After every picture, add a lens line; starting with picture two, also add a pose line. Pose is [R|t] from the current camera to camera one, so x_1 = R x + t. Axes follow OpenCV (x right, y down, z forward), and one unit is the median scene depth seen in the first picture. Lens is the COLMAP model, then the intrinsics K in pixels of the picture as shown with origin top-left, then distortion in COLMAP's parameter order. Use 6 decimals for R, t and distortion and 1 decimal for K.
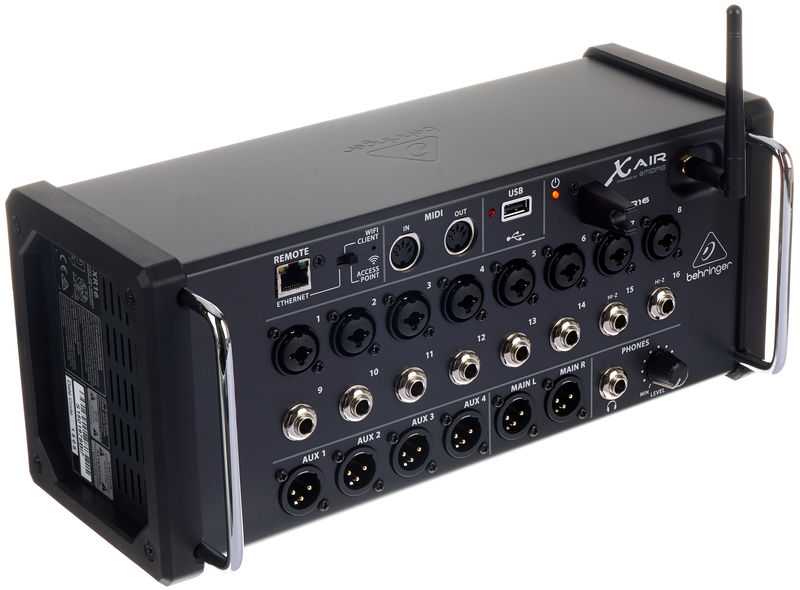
lens RADIAL K [[2631.4, 0, 400.7], [0, 2631.4, 293.8], [0, 0, 1]] dist [-0.306244, 0.000000]
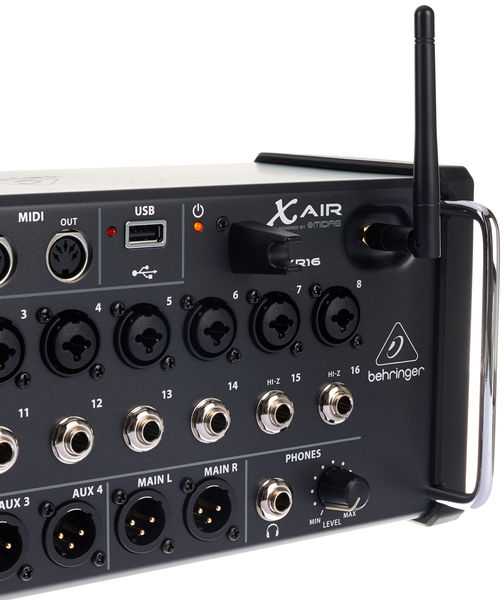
lens RADIAL K [[1822.2, 0, 250.2], [0, 1822.2, 304.3], [0, 0, 1]] dist [-0.182226, 0.000000]
pose [[0.999336, 0.025319, 0.026219, 0.060085], [-0.017374, 0.963267, -0.267982, 0.128692], [-0.032041, 0.267348, 0.963067, 0.475930]]
